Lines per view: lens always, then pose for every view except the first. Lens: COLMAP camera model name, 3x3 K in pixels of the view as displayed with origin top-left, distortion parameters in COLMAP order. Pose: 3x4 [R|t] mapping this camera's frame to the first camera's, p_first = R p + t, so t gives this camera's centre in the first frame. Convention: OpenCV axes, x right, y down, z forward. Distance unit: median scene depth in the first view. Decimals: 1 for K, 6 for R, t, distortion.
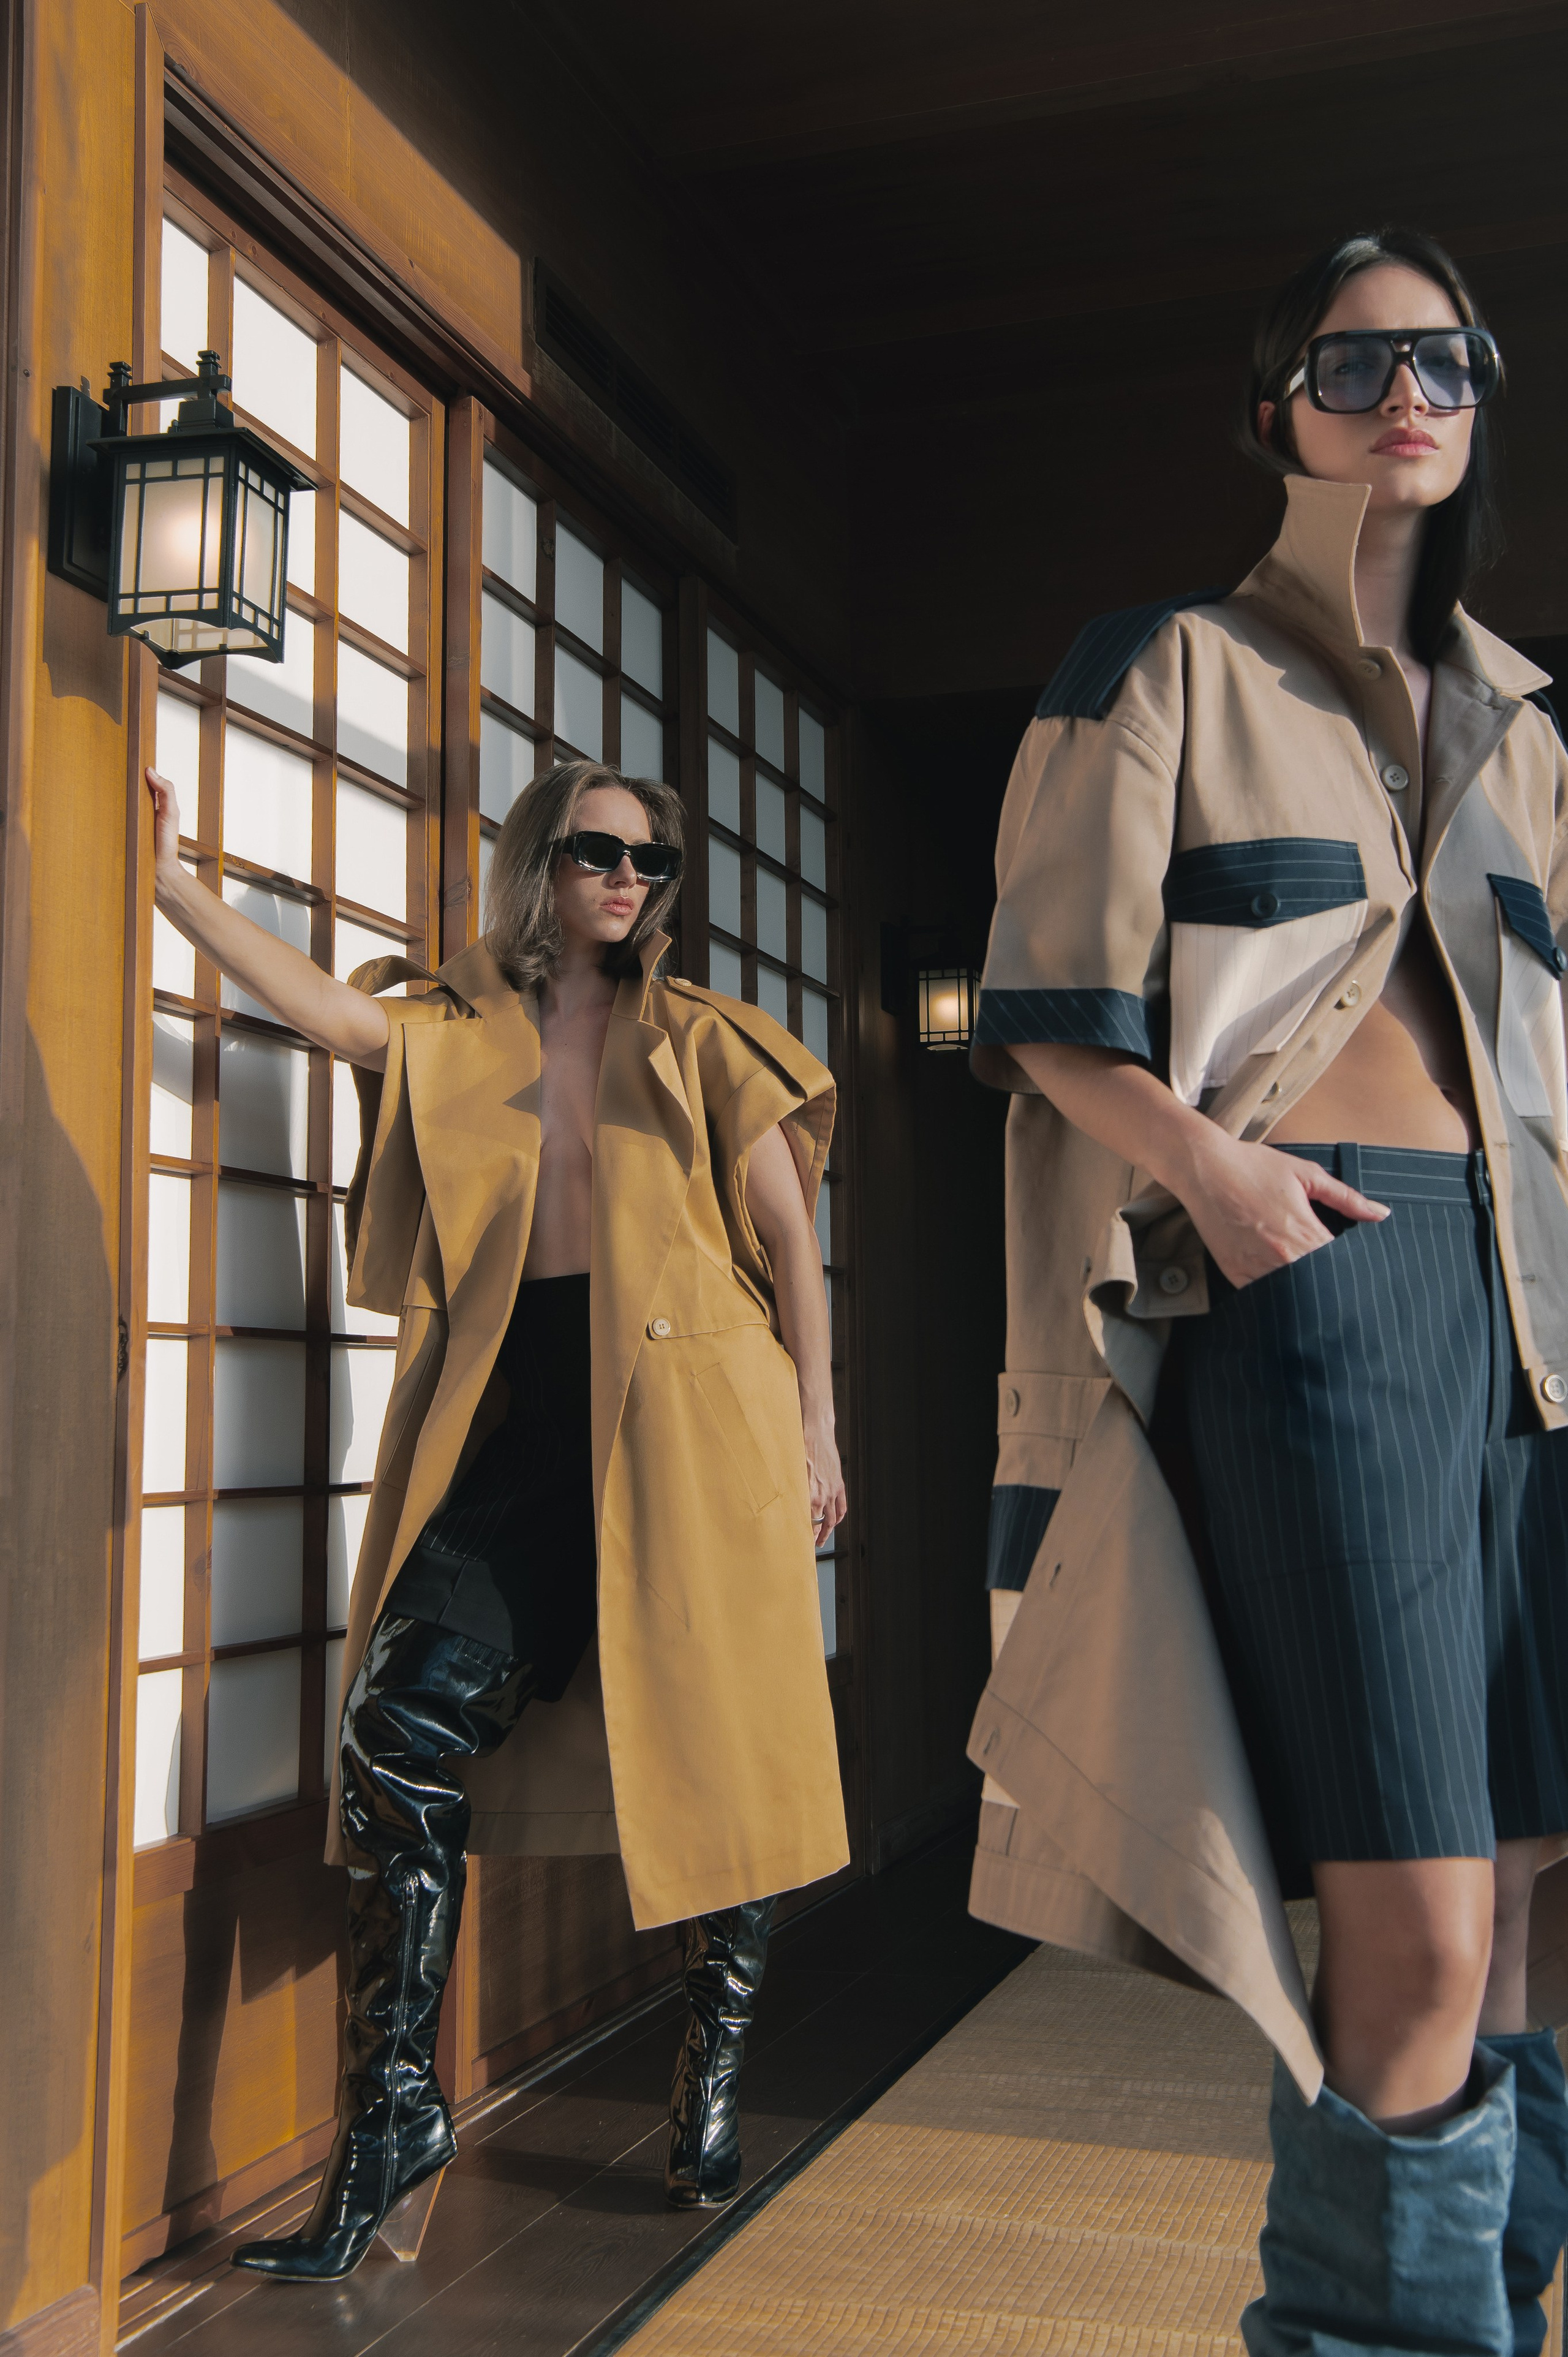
lens RADIAL K [[2597.1, 0, 774.6], [0, 2597.1, 1075.9], [0, 0, 1]] dist [0.023421, 0.000000]
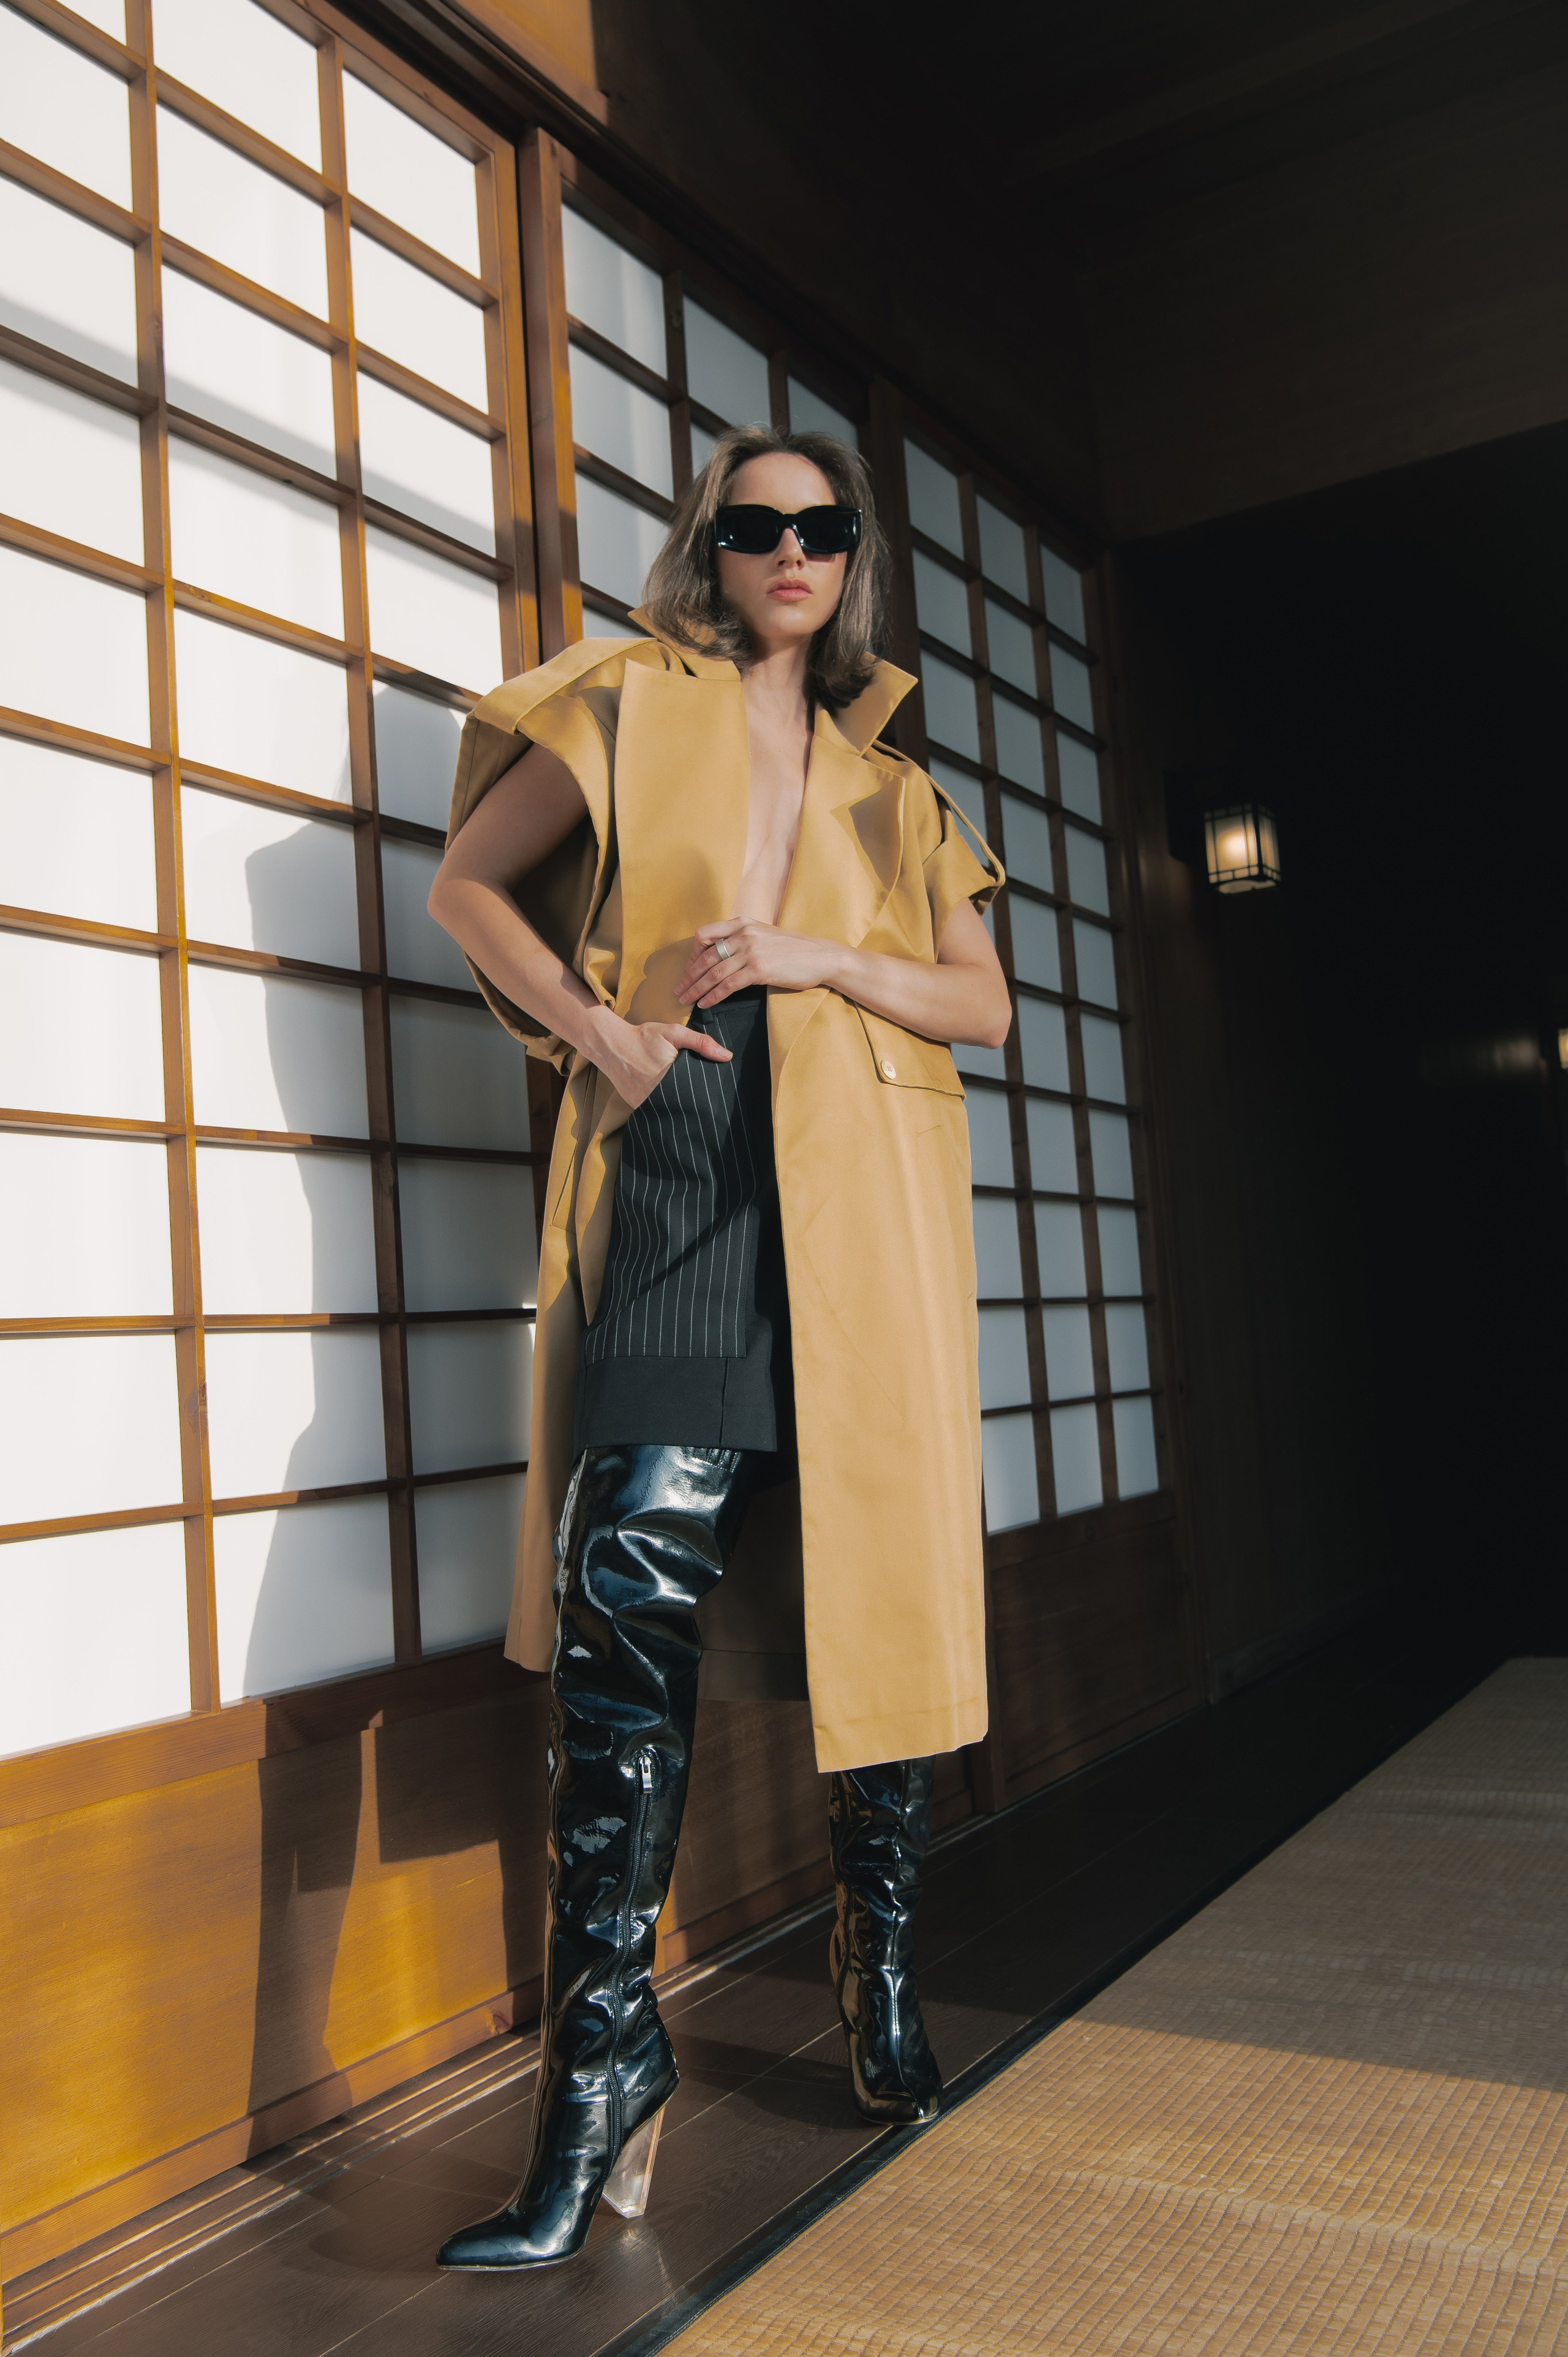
lens RADIAL K [[2017.0, 0, 790.8], [0, 2017.0, 1166.4], [0, 0, 1]] dist [-0.044525, 0.040100]
pose [[0.972463, -0.078161, -0.219561, 0.098076], [0.088438, 0.995381, 0.037357, 0.085190], [0.215627, -0.055746, 0.974883, 0.330311]]
